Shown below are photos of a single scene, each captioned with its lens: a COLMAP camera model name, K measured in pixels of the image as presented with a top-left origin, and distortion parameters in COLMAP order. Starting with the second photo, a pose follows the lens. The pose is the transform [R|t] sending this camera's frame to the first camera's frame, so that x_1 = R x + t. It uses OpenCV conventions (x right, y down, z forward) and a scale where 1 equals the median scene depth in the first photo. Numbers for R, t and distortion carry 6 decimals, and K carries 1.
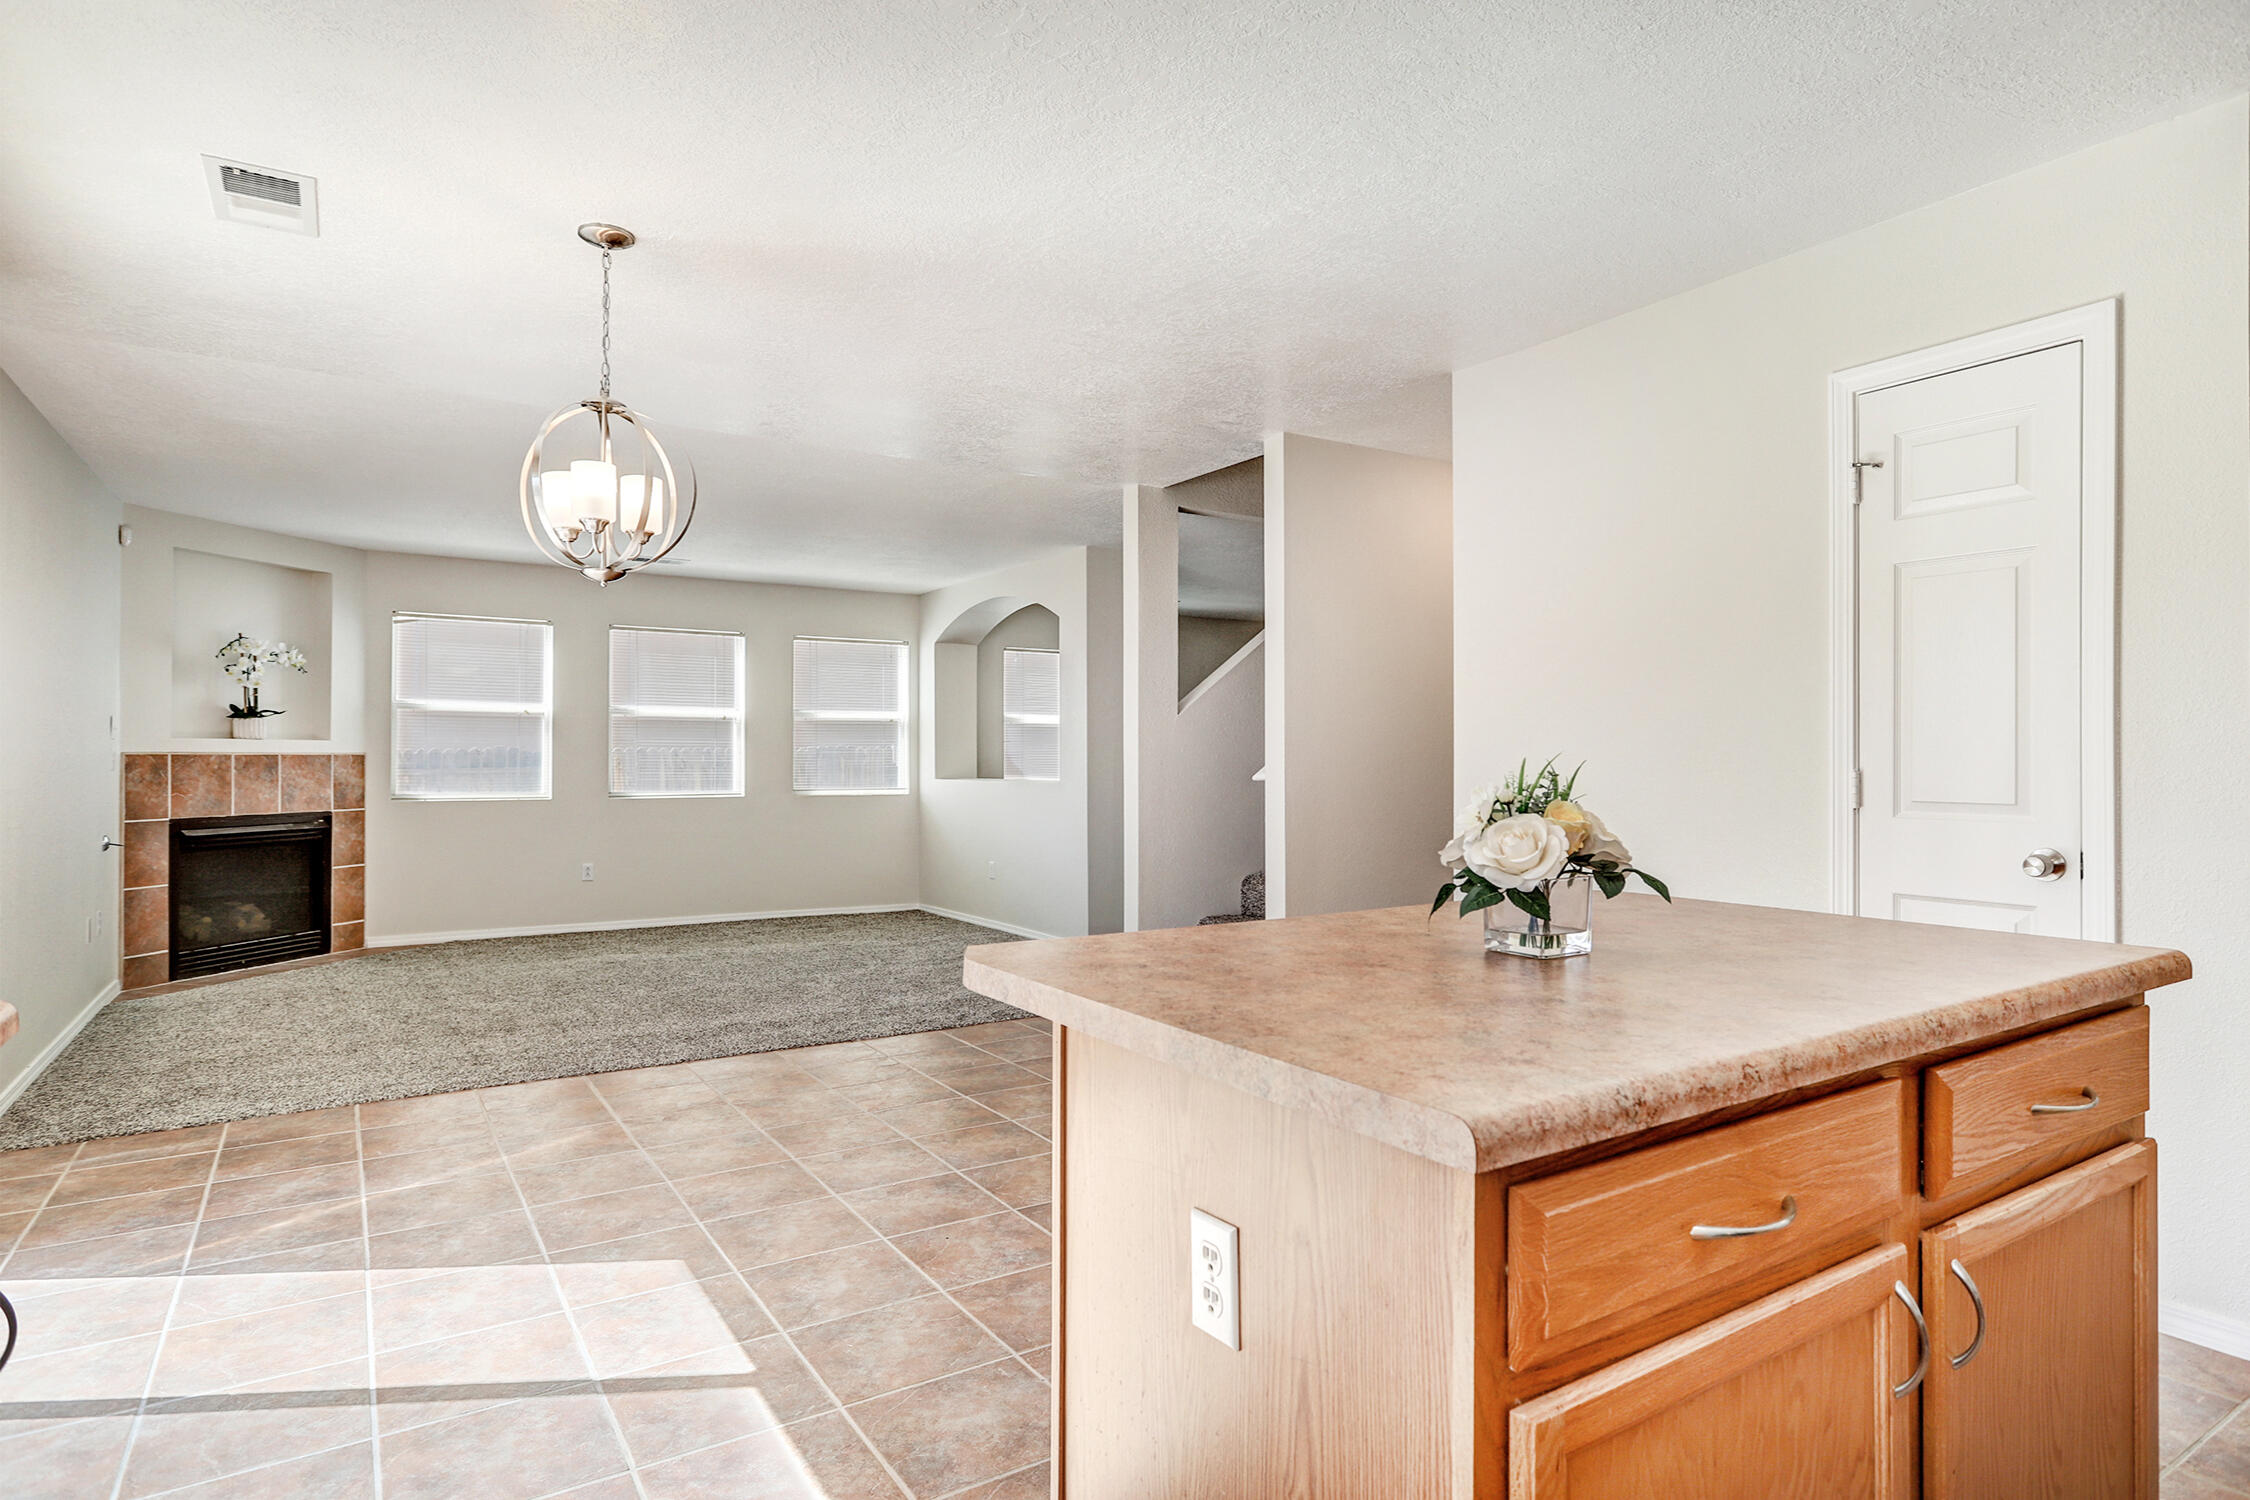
lens RADIAL K [[1193.7, 0, 1121.7], [0, 1193.7, 762.4], [0, 0, 1]] dist [0.004679, 0.000580]
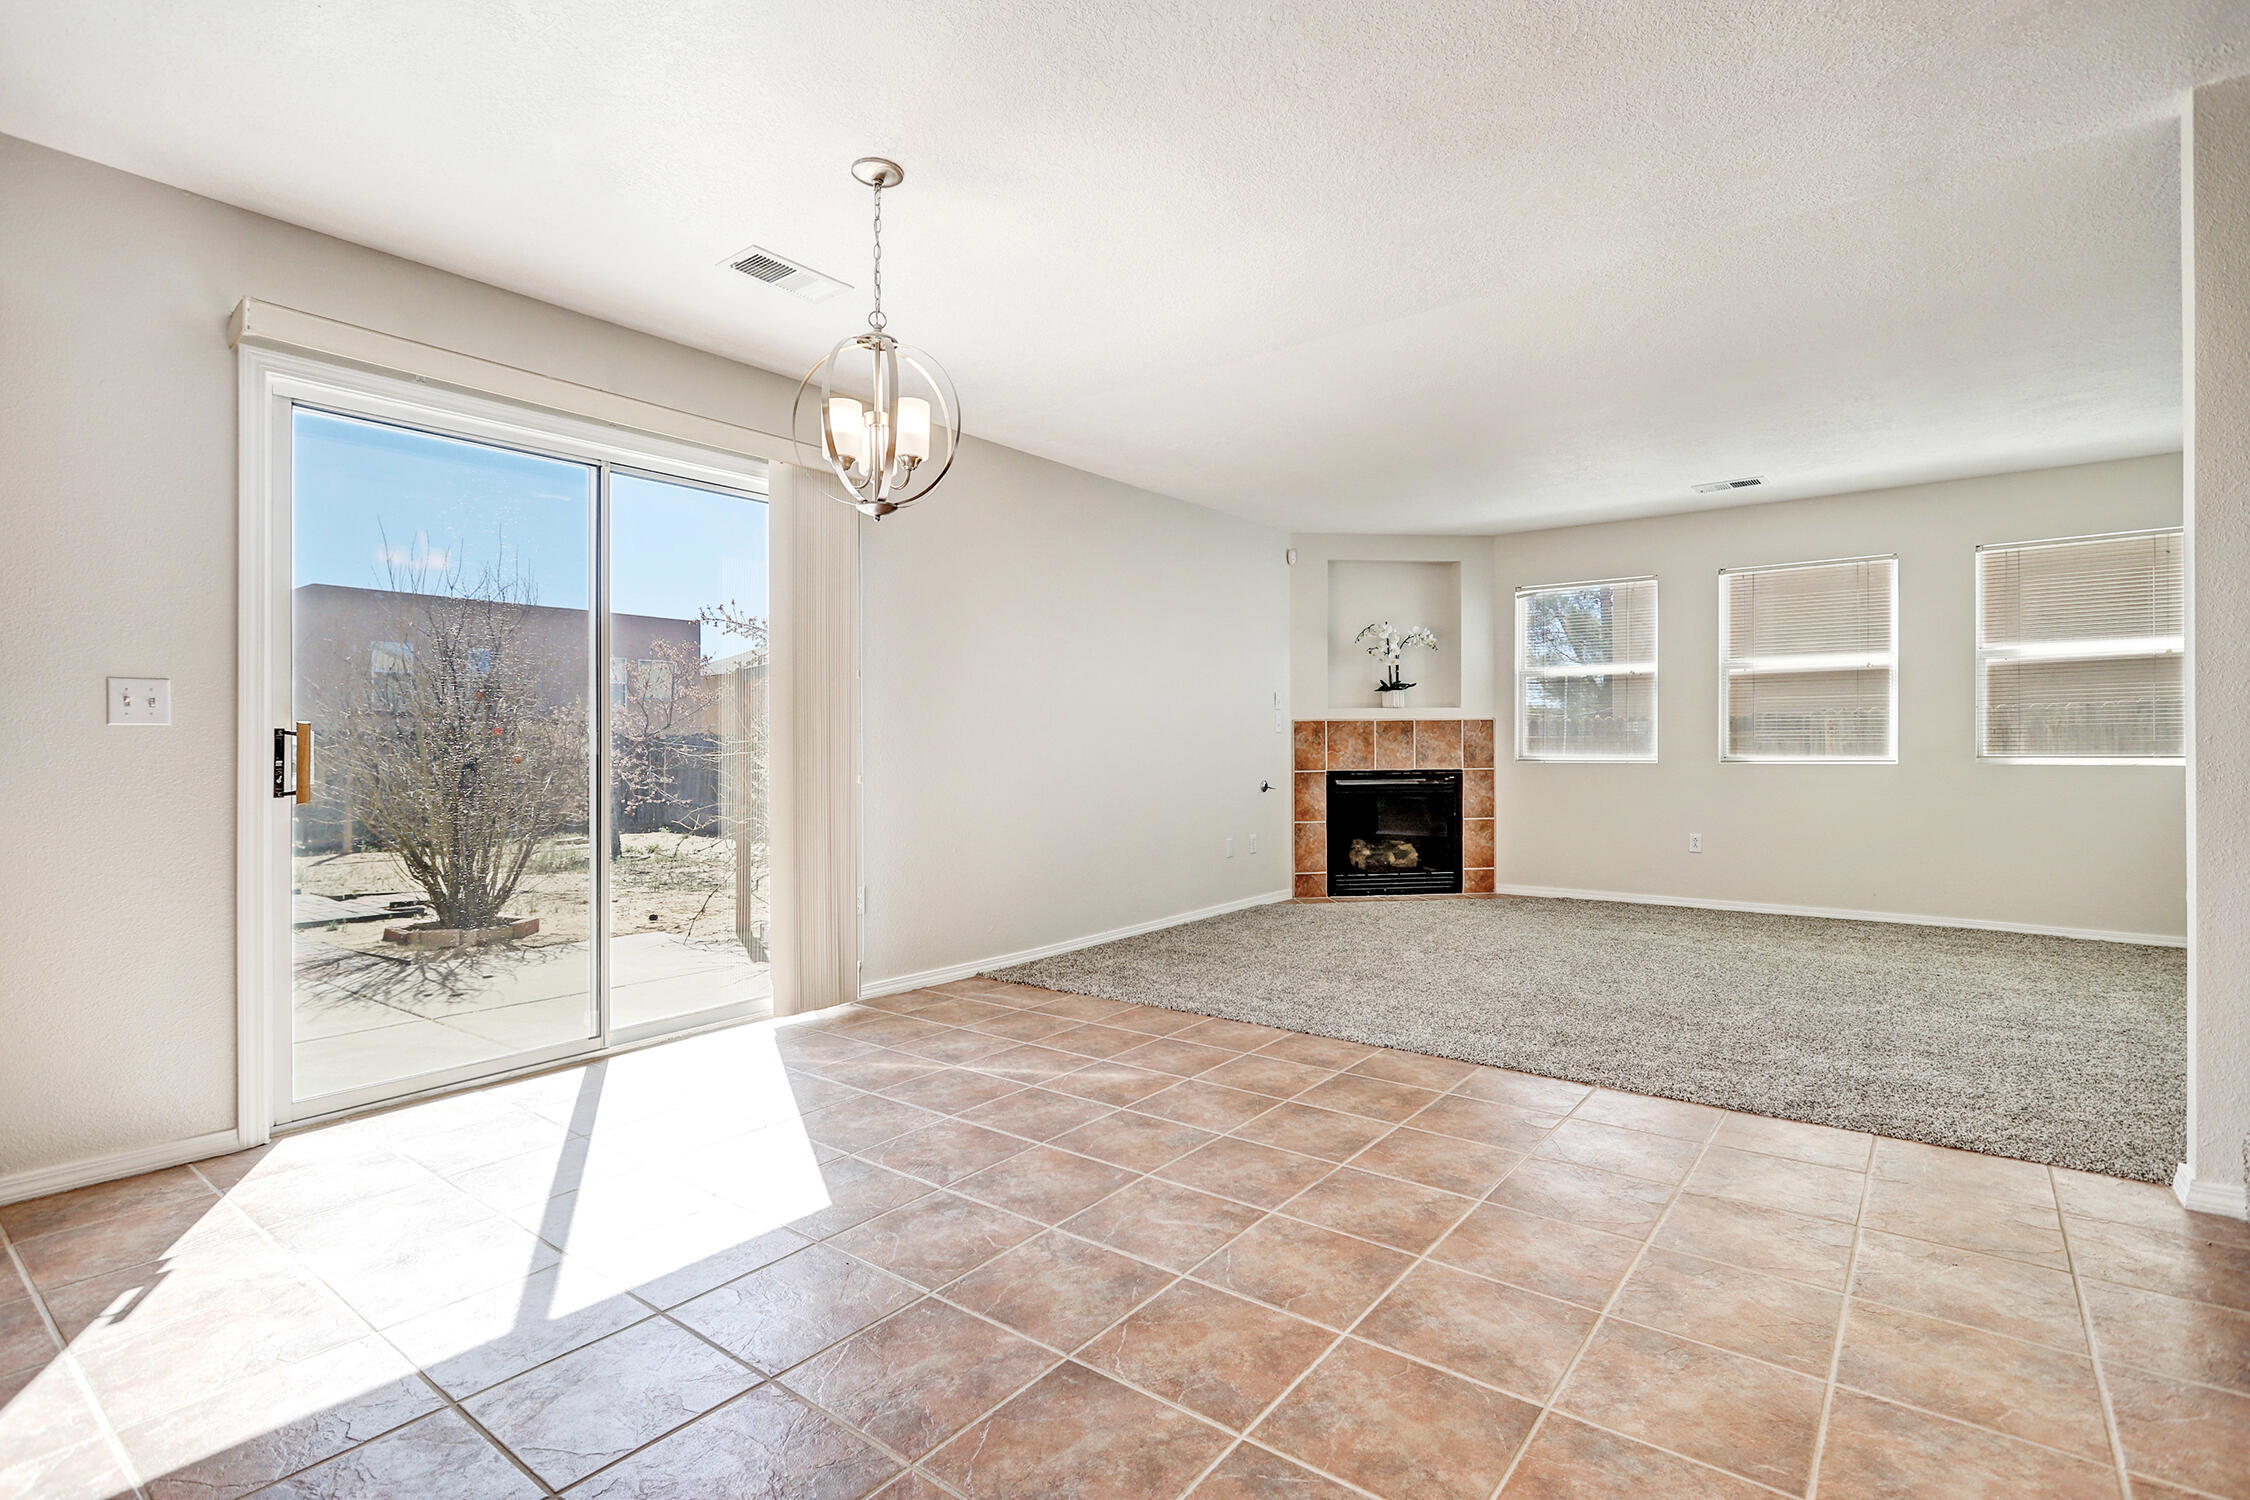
lens RADIAL K [[1074.0, 0, 1117.5], [0, 1074.0, 744.4], [0, 0, 1]] dist [-0.008634, 0.003793]
pose [[0.348365, -0.004965, -0.937346, 0.197342], [0.005656, 0.999979, -0.003195, 0.019324], [0.937342, -0.004189, 0.348386, 0.352021]]
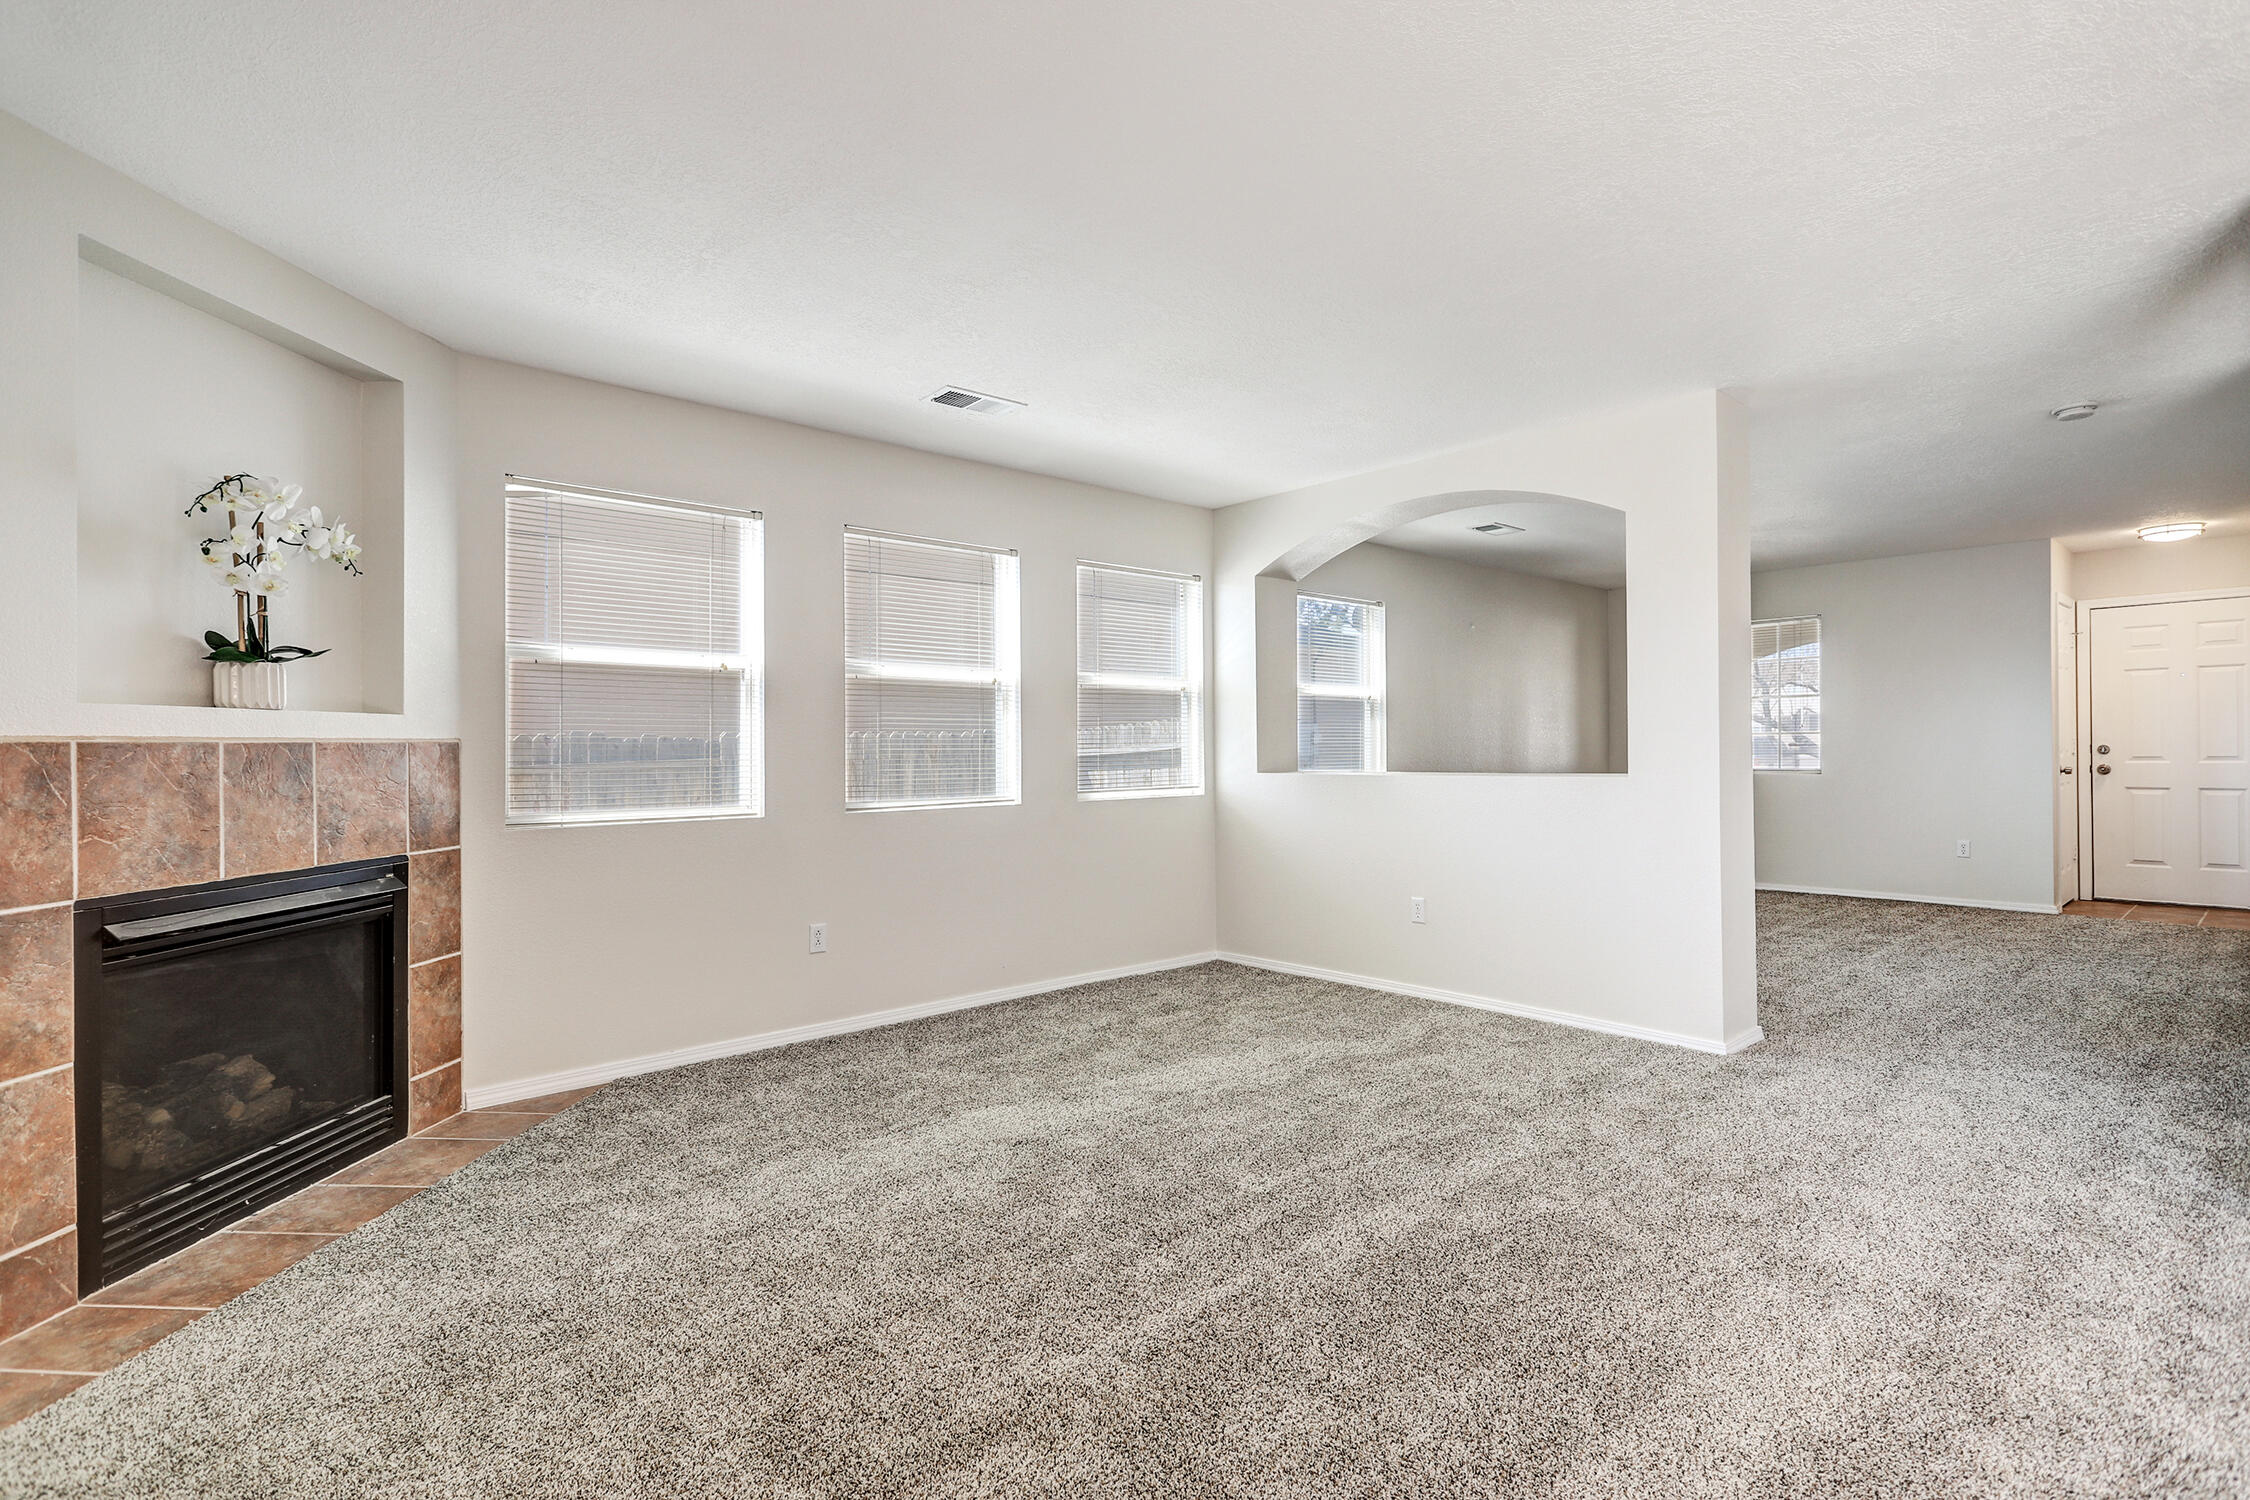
lens RADIAL K [[1074.0, 0, 1105.9], [0, 1074.0, 749.2], [0, 0, 1]] dist [-0.008634, 0.003793]
pose [[0.988865, -0.011075, 0.148402, -0.460536], [0.011168, 0.999938, 0.000203, -0.000467], [-0.148395, 0.001456, 0.988927, 0.539778]]
